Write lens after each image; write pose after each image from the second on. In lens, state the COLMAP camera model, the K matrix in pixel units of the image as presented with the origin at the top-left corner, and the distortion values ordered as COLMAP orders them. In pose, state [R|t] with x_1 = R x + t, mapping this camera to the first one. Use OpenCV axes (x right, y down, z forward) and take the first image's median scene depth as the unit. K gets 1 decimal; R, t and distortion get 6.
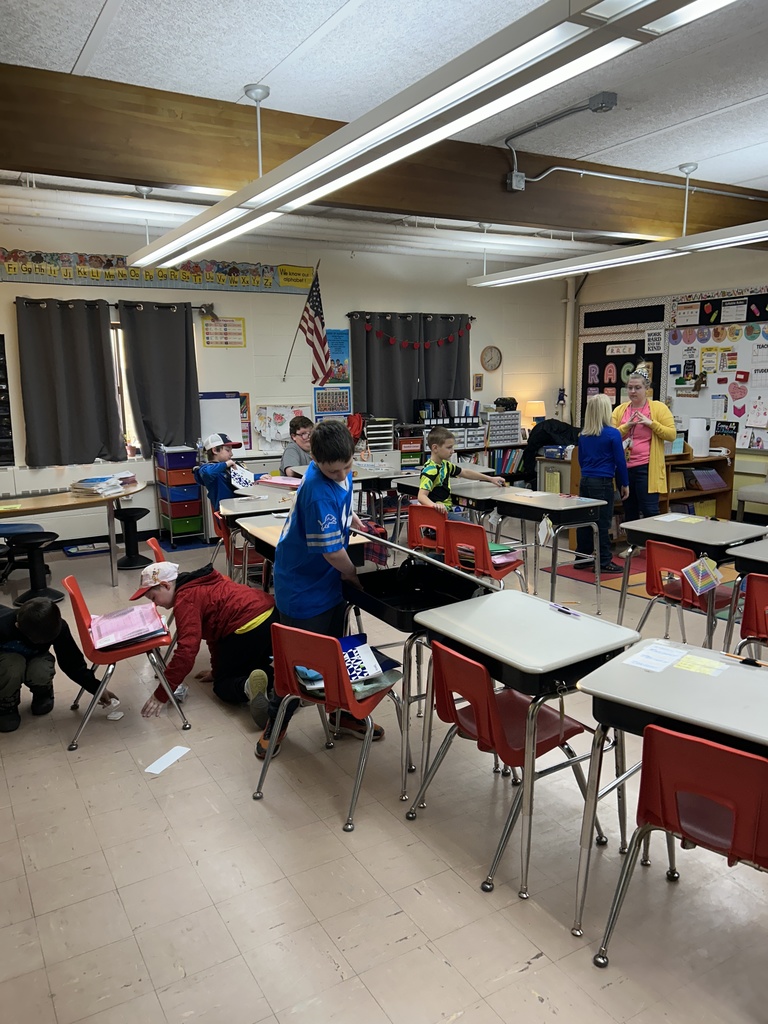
lens RADIAL K [[791.1, 0, 390.9], [0, 791.1, 510.8], [0, 0, 1]] dist [0.072481, -0.074668]
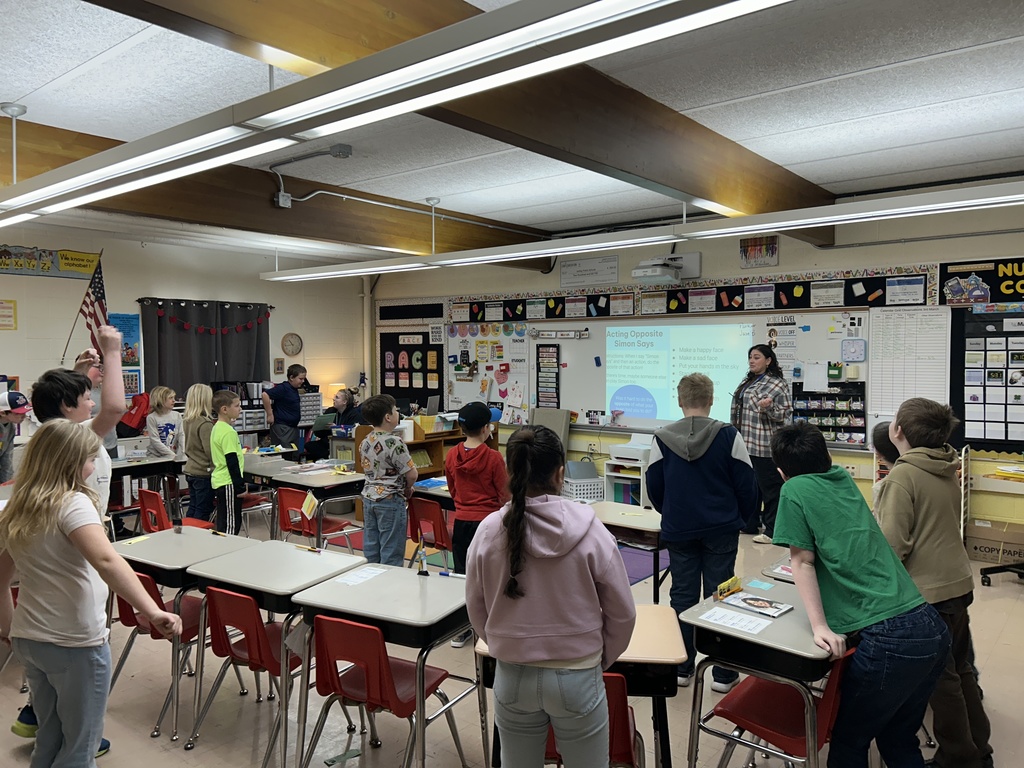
lens RADIAL K [[791.1, 0, 531.3], [0, 791.1, 386.5], [0, 0, 1]] dist [0.072481, -0.074668]
pose [[0.936208, -0.001160, 0.351446, 0.059413], [0.046767, 0.991513, -0.121307, 0.011262], [-0.348322, 0.130005, 0.928316, -0.119247]]
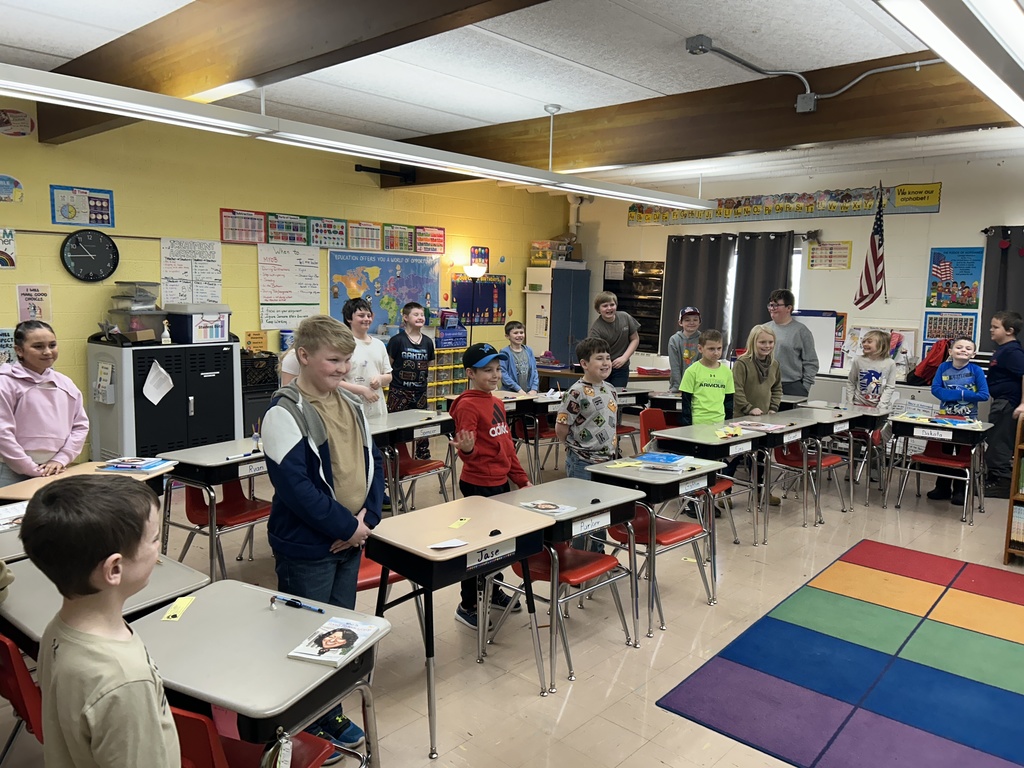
lens RADIAL K [[791.1, 0, 506.7], [0, 791.1, 384.6], [0, 0, 1]] dist [0.072481, -0.074668]
pose [[0.275906, 0.143382, -0.950430, 0.699012], [-0.185482, 0.978168, 0.093721, -0.073669], [0.943118, 0.150429, 0.296478, 0.296302]]
